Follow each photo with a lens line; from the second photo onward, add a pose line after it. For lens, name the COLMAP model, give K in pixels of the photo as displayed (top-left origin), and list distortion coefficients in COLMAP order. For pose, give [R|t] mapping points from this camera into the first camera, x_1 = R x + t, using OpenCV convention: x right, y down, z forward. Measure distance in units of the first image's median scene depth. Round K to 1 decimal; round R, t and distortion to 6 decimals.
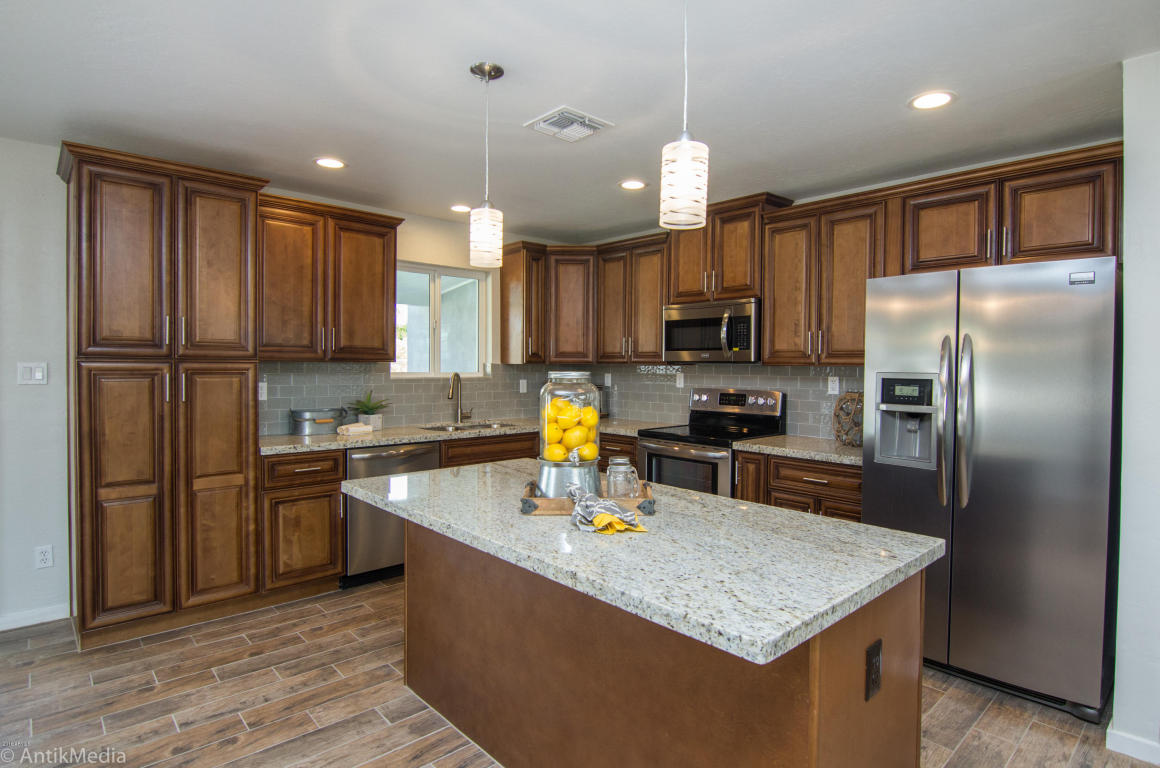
lens RADIAL K [[597.1, 0, 591.3], [0, 597.1, 377.0], [0, 0, 1]] dist [-0.009505, -0.008314]
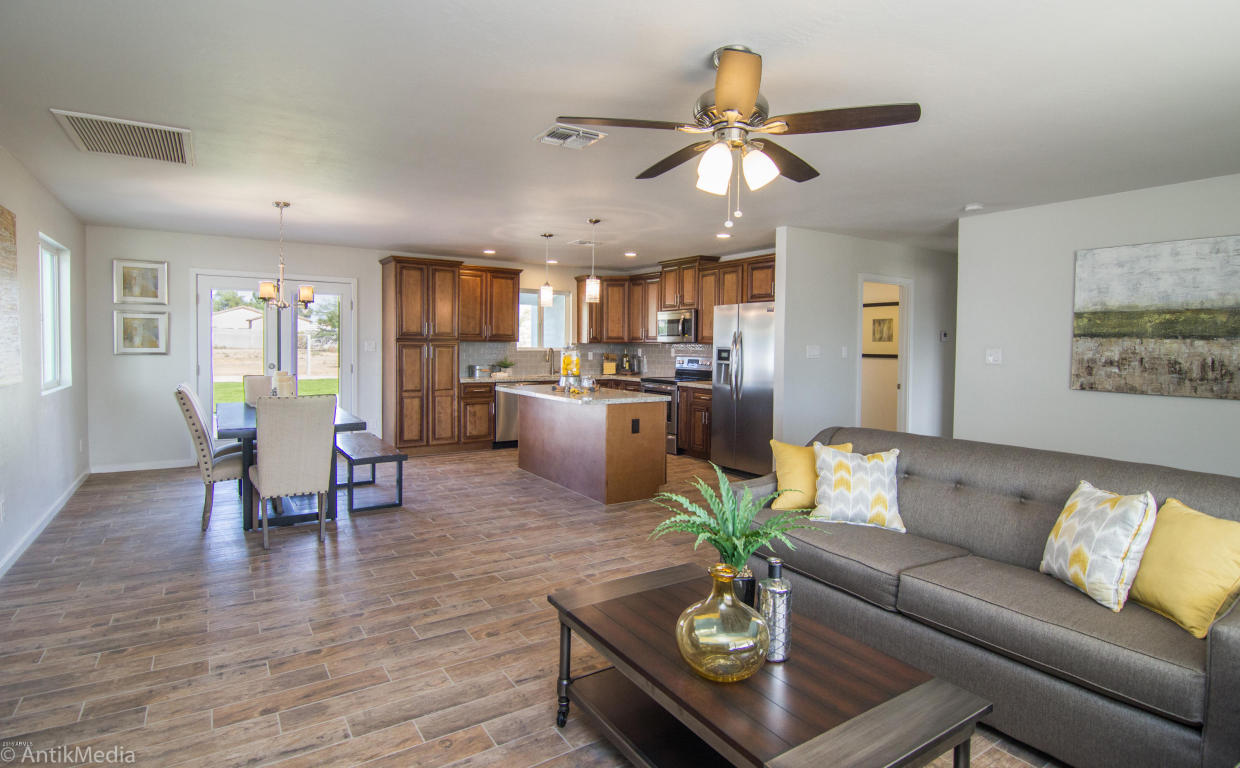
lens RADIAL K [[636.3, 0, 618.9], [0, 636.3, 358.7], [0, 0, 1]] dist [-0.012487, -0.002556]
pose [[0.983343, 0.007159, -0.181621, 0.433759], [-0.006848, 0.999974, 0.002338, 0.027090], [0.181633, -0.001055, 0.983366, -1.151644]]
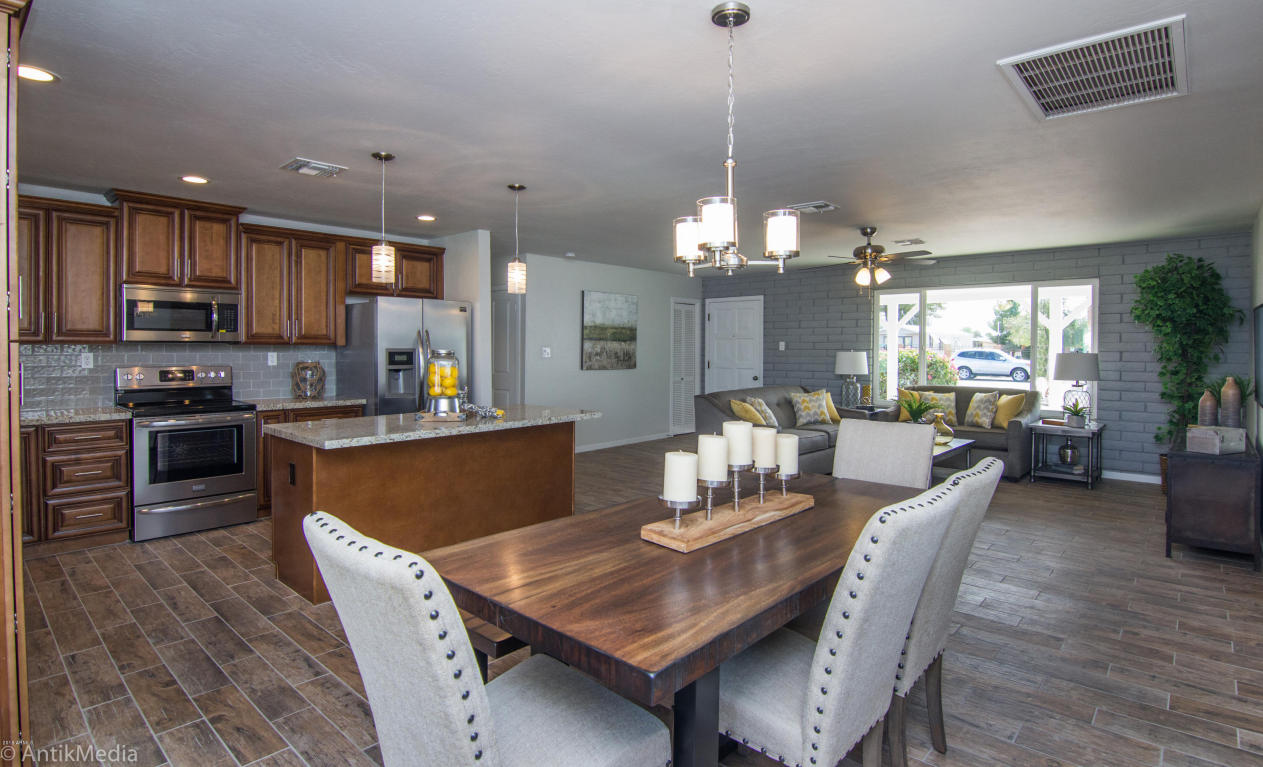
lens RADIAL K [[648.8, 0, 635.5], [0, 648.8, 356.7], [0, 0, 1]] dist [-0.017588, -0.001469]
pose [[-0.086554, -0.025036, 0.995933, -1.228272], [0.013962, 0.999556, 0.026341, -0.019218], [-0.996149, 0.016185, -0.086166, 0.317204]]
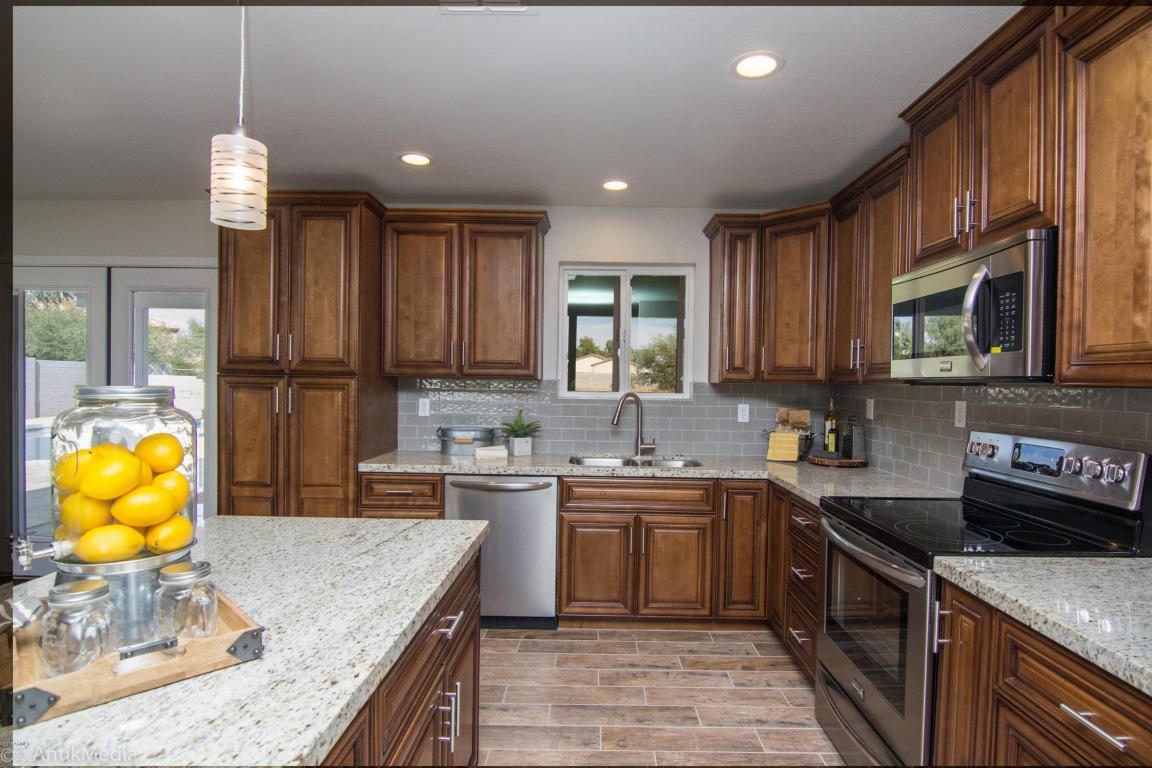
lens RADIAL K [[592.9, 0, 575.1], [0, 592.9, 387.7], [0, 0, 1]] dist [-0.009505, -0.008314]
pose [[0.714904, 0.011488, -0.699129, 0.350941], [-0.023115, 0.999707, -0.007209, -0.007835], [0.698841, 0.021314, 0.714959, 0.491281]]
